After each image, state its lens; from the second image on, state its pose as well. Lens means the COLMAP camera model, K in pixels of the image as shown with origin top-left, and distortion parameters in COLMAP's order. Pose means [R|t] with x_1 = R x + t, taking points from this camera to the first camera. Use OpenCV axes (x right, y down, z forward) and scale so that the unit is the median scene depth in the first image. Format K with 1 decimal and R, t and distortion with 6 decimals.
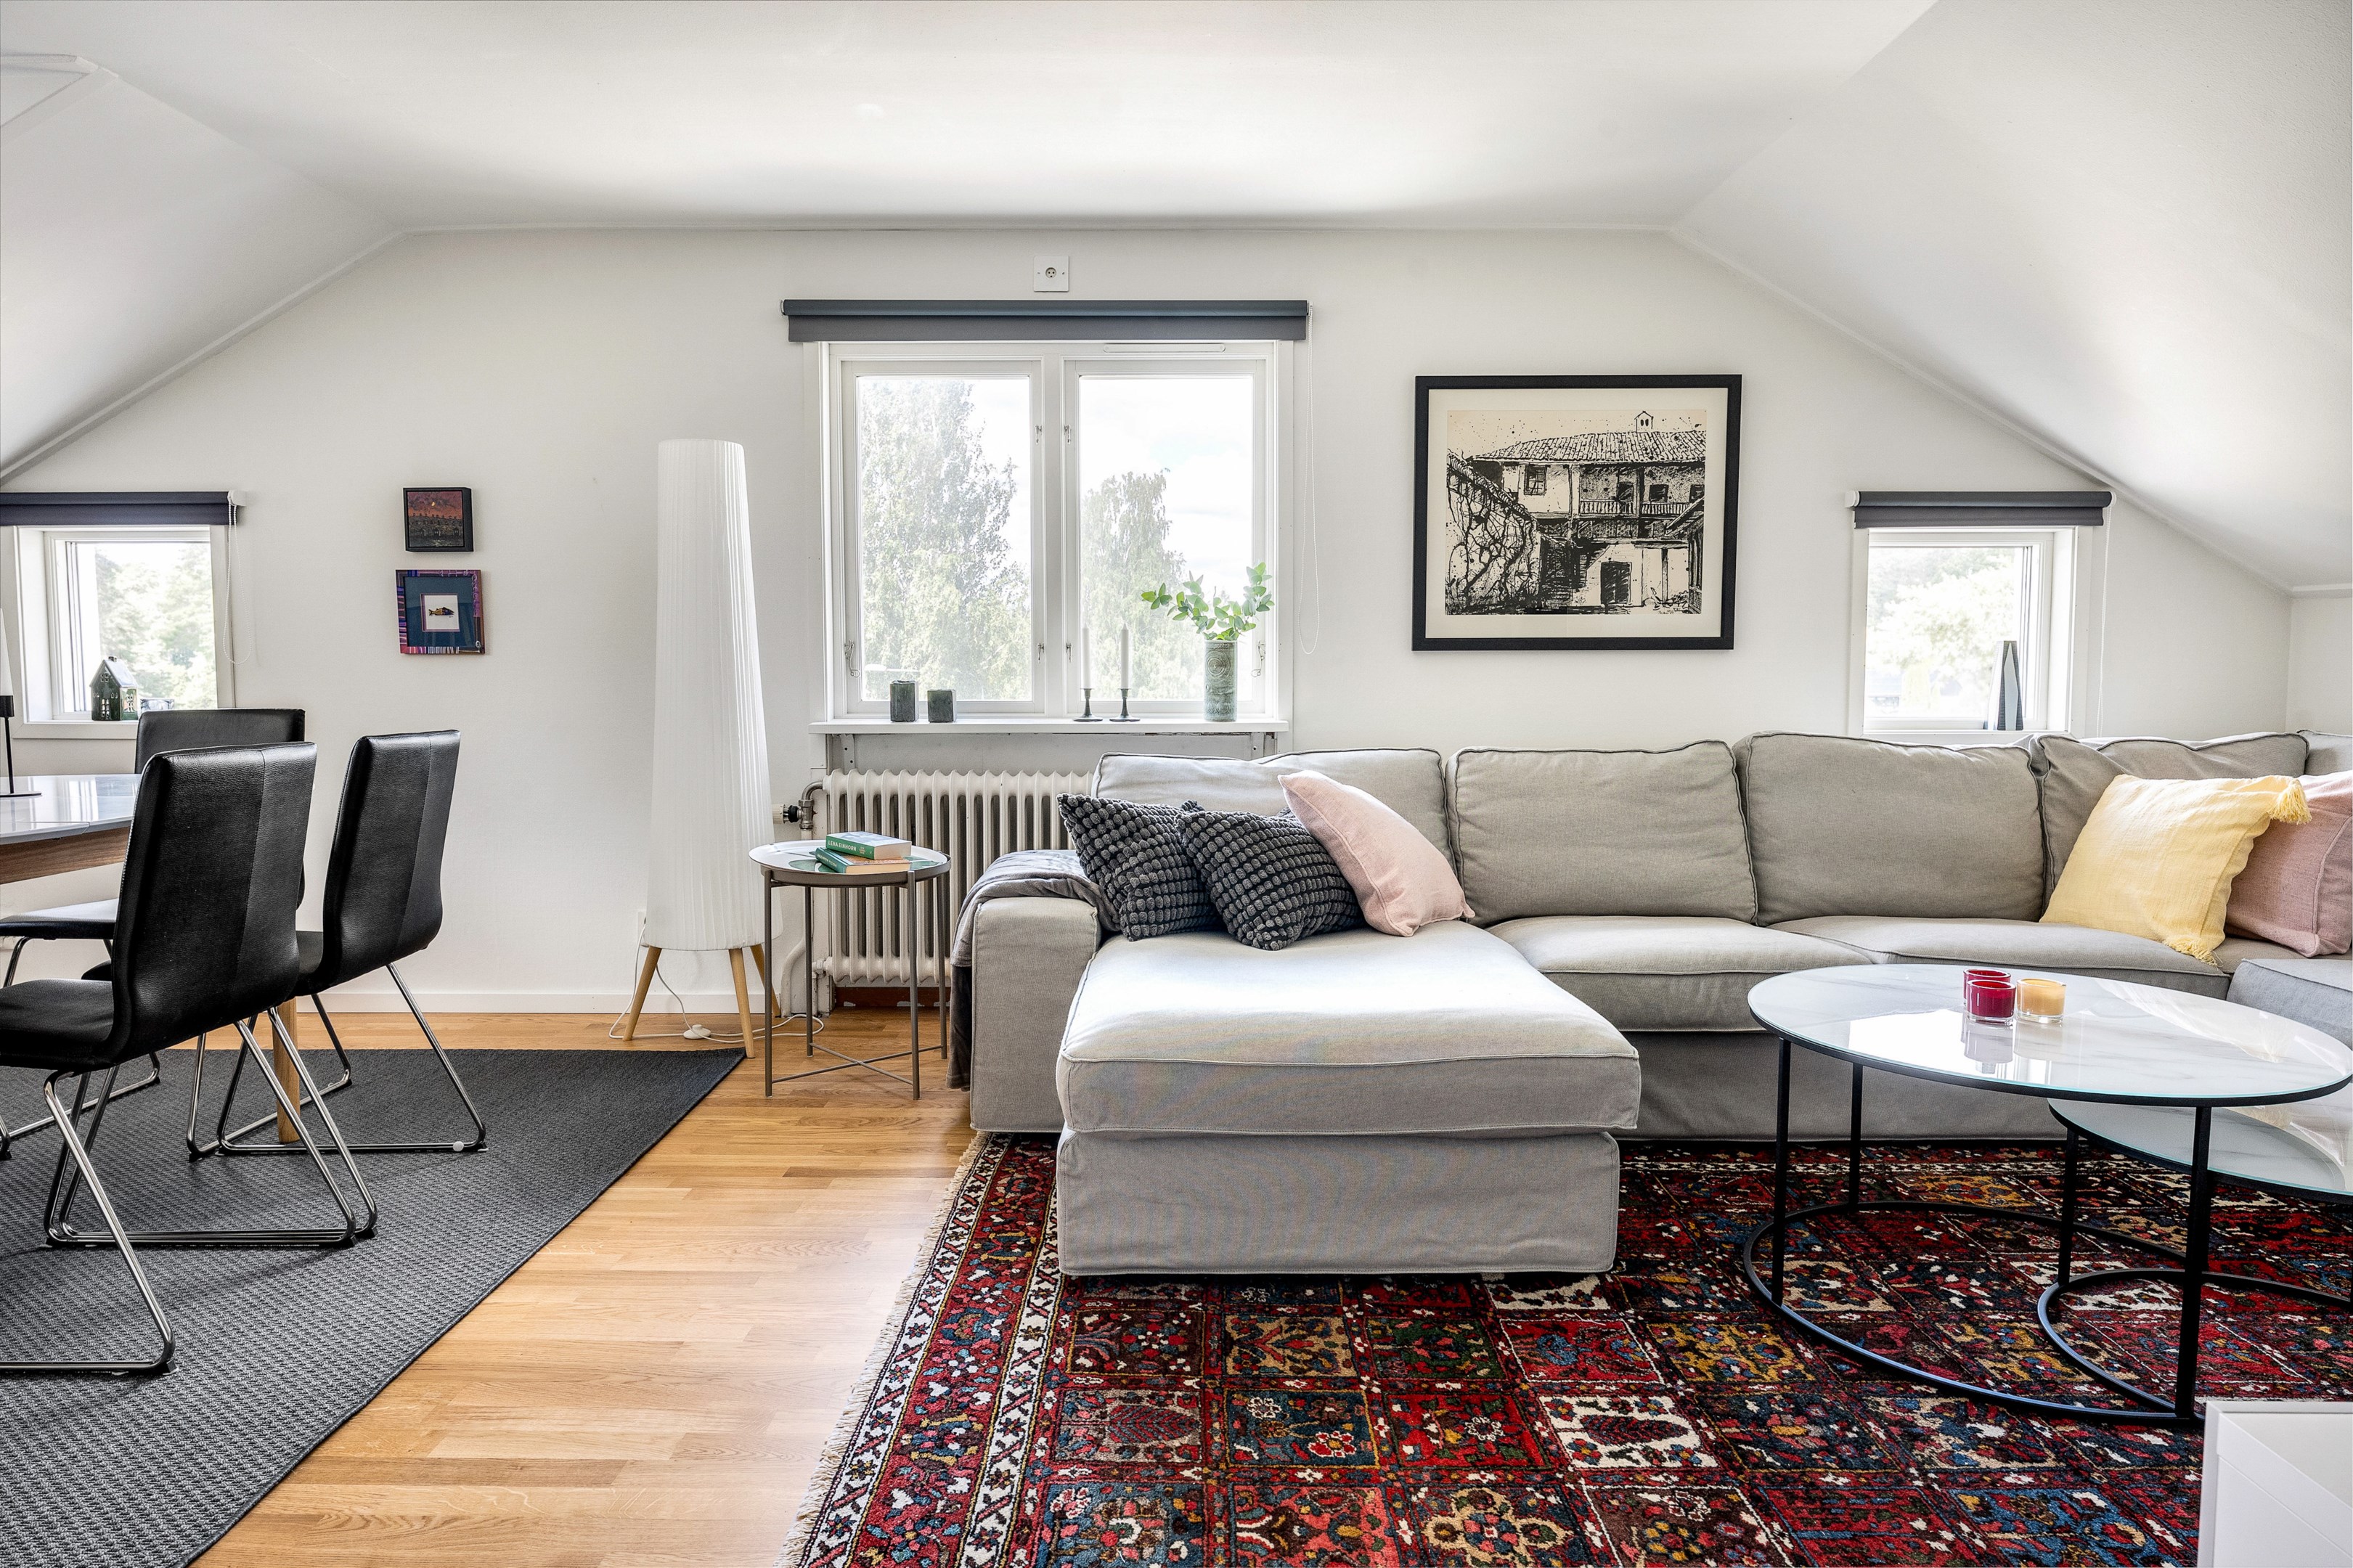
lens RADIAL K [[1488.9, 0, 1176.5], [0, 1488.9, 784.0], [0, 0, 1]] dist [-0.001256, 0.000166]
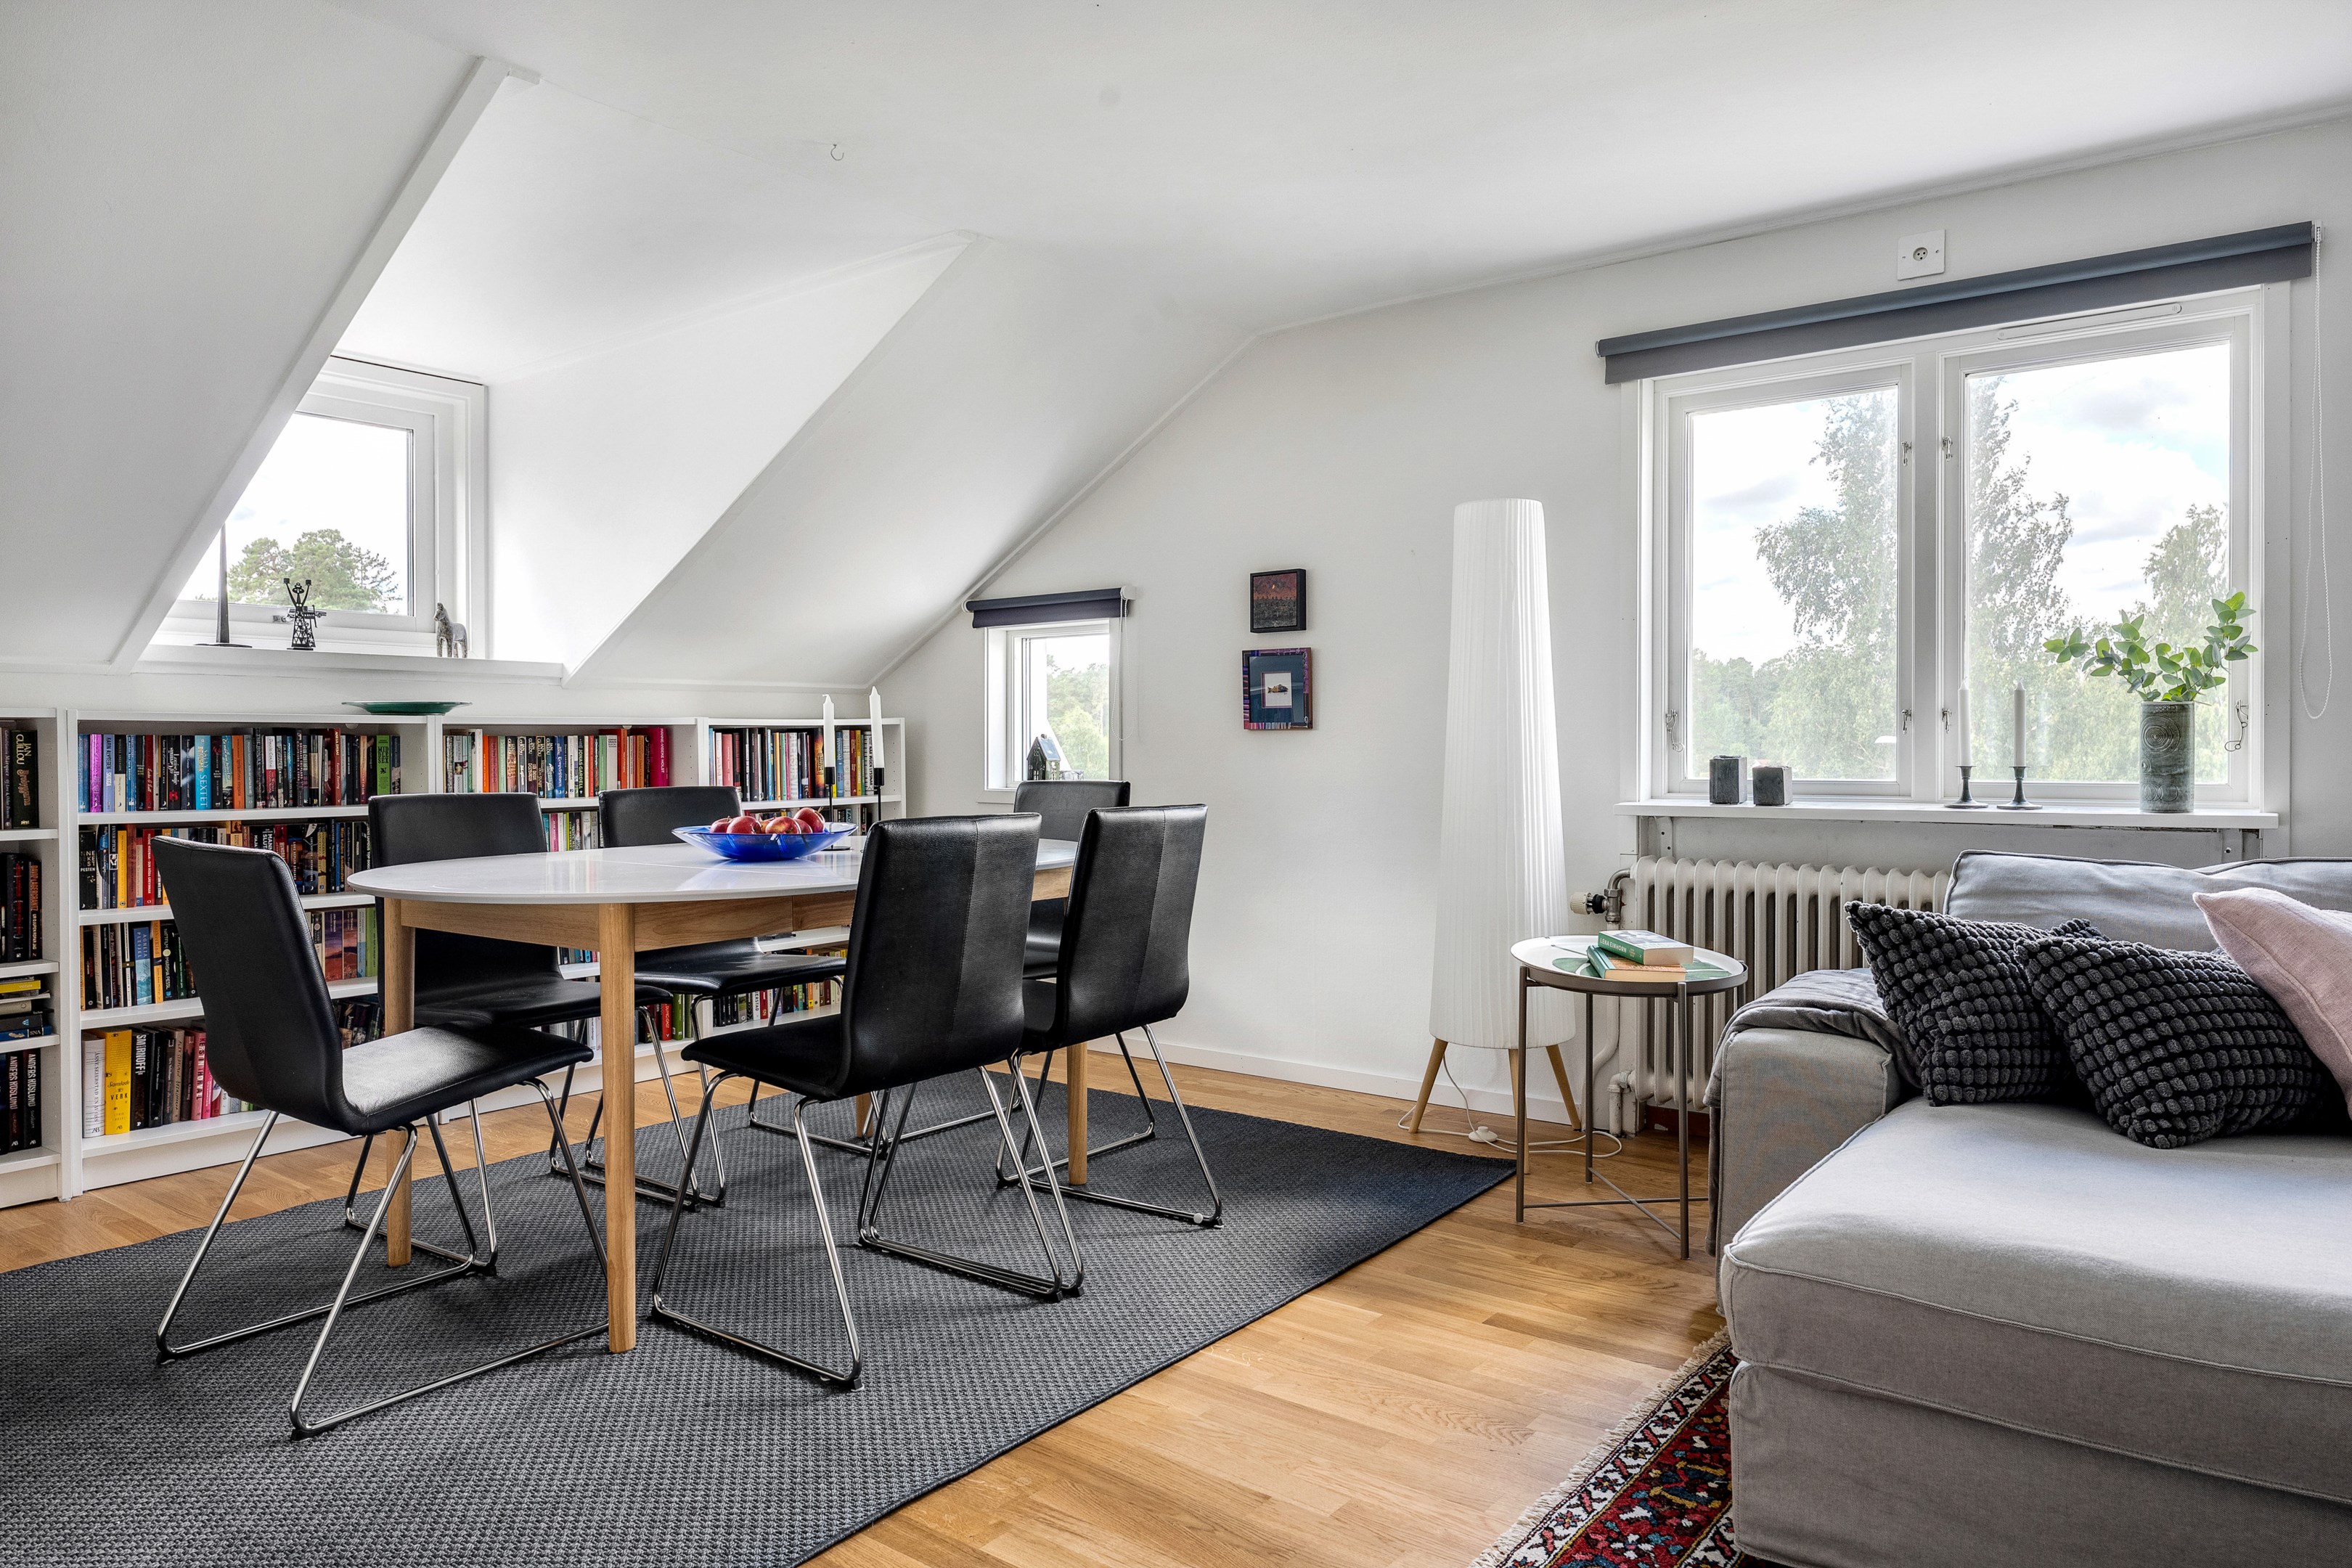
lens RADIAL K [[1522.8, 0, 1179.6], [0, 1522.8, 763.9], [0, 0, 1]] dist [0.000188, -0.000876]
pose [[0.799281, 0.004702, -0.600938, 0.101422], [-0.042458, 0.997912, -0.048664, -0.009827], [0.599455, 0.064411, 0.797813, 0.125490]]
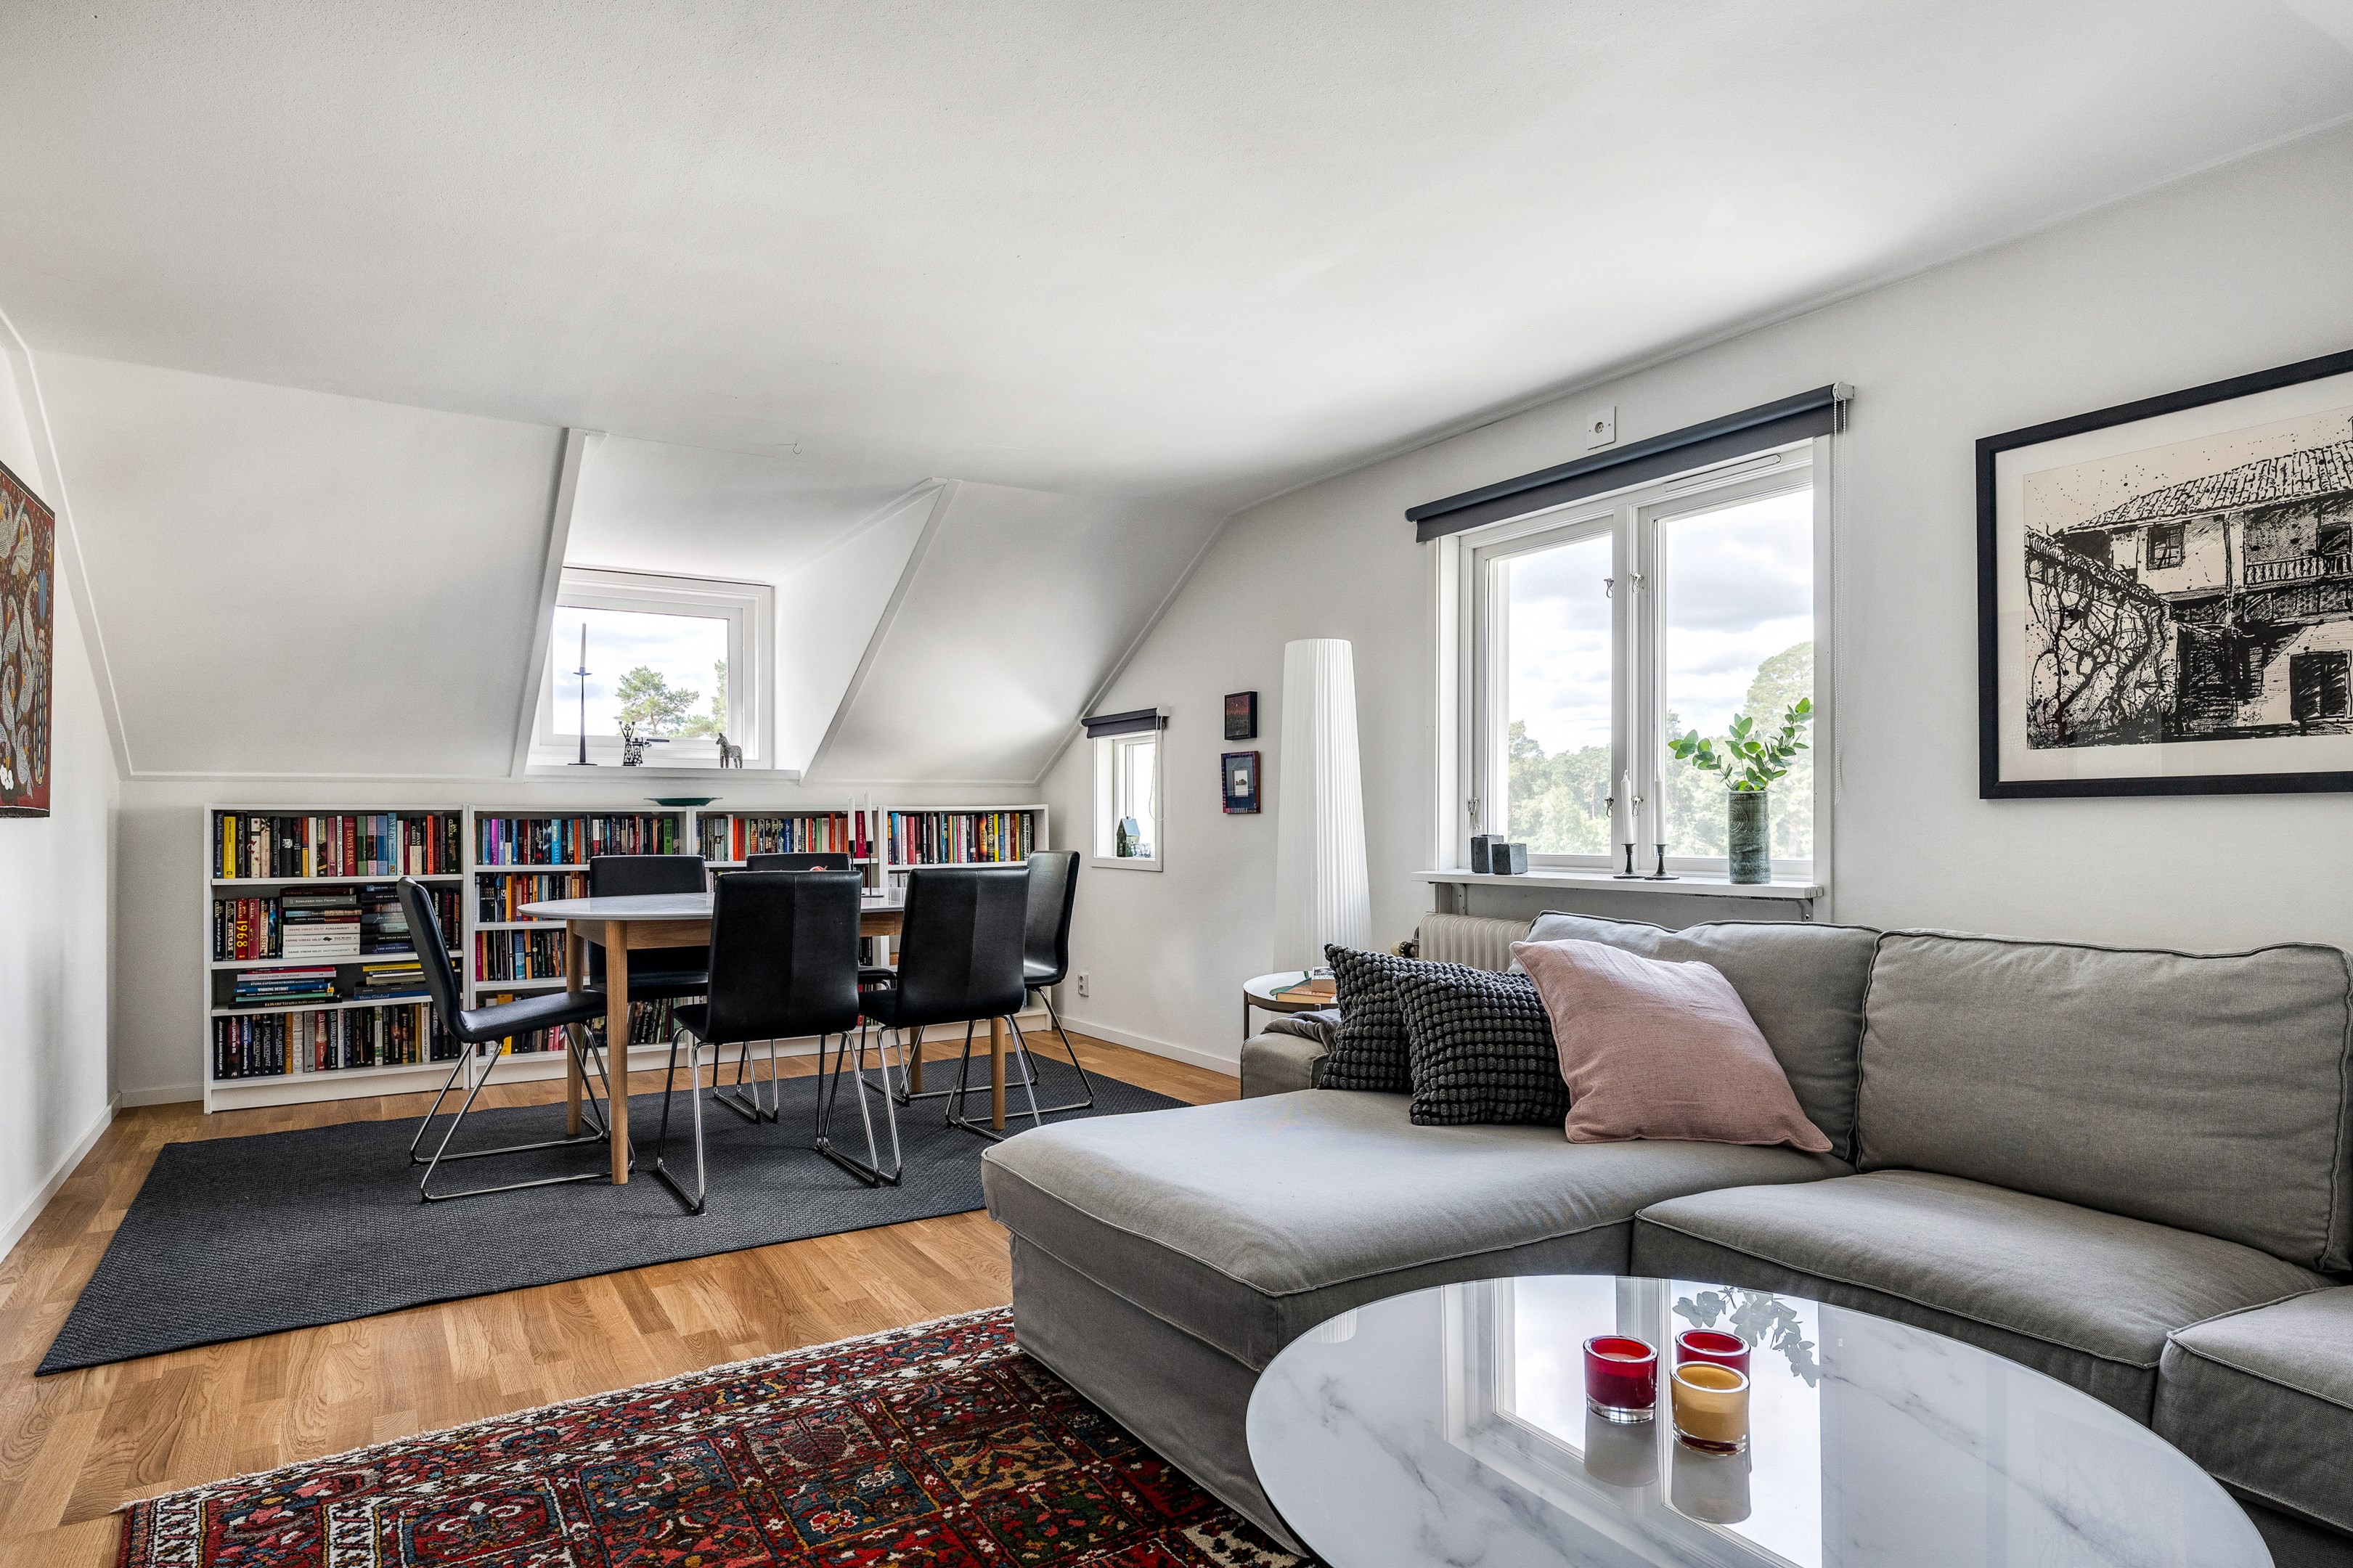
lens RADIAL K [[1323.0, 0, 1172.5], [0, 1323.0, 826.3], [0, 0, 1]] dist [-0.000415, 0.000179]
pose [[0.534839, 0.000541, -0.844954, 0.558002], [-0.060513, 0.997457, -0.037665, -0.028779], [0.842784, 0.071275, 0.533511, 0.333210]]
